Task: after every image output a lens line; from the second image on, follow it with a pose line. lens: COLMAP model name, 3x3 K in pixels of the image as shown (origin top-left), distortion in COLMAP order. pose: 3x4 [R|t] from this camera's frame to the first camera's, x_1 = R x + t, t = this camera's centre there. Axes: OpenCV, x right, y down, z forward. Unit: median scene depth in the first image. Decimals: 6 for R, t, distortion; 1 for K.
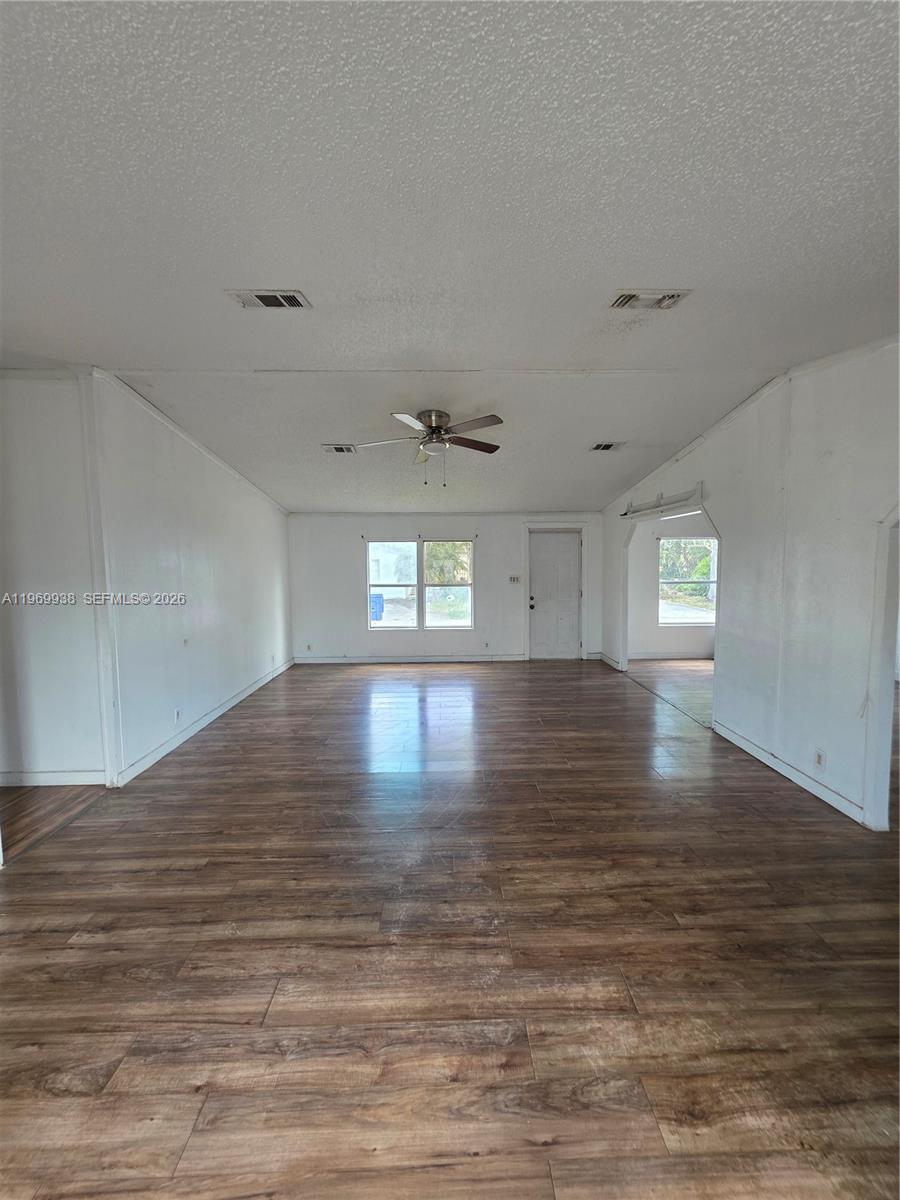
lens RADIAL K [[477.9, 0, 447.0], [0, 477.9, 597.4], [0, 0, 1]] dist [0.002463, -0.000007]
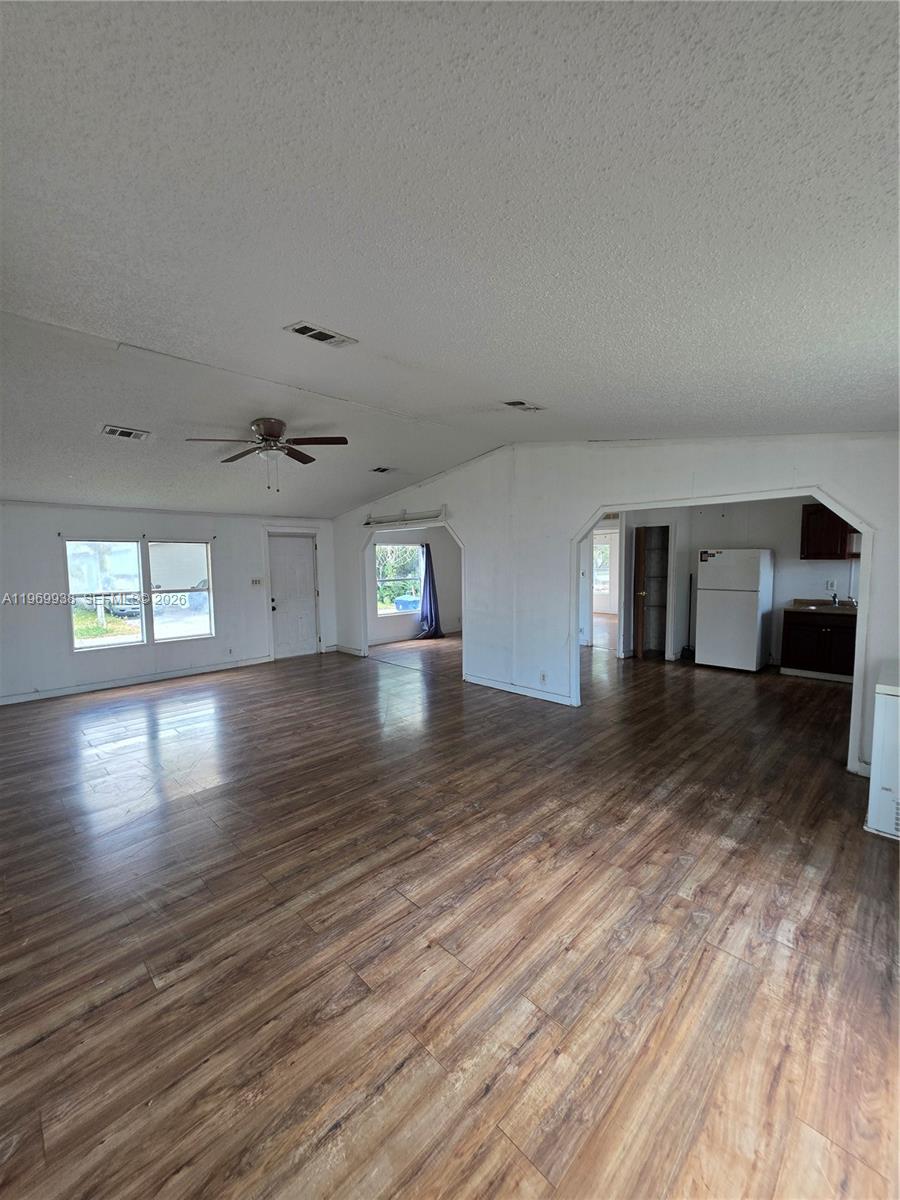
lens RADIAL K [[477.9, 0, 450.2], [0, 477.9, 601.6], [0, 0, 1]] dist [0.002463, -0.000007]
pose [[0.731619, -0.060250, 0.679046, -0.935651], [0.059421, 0.997932, 0.024522, 0.009908], [-0.679119, 0.022409, 0.733686, -0.044463]]
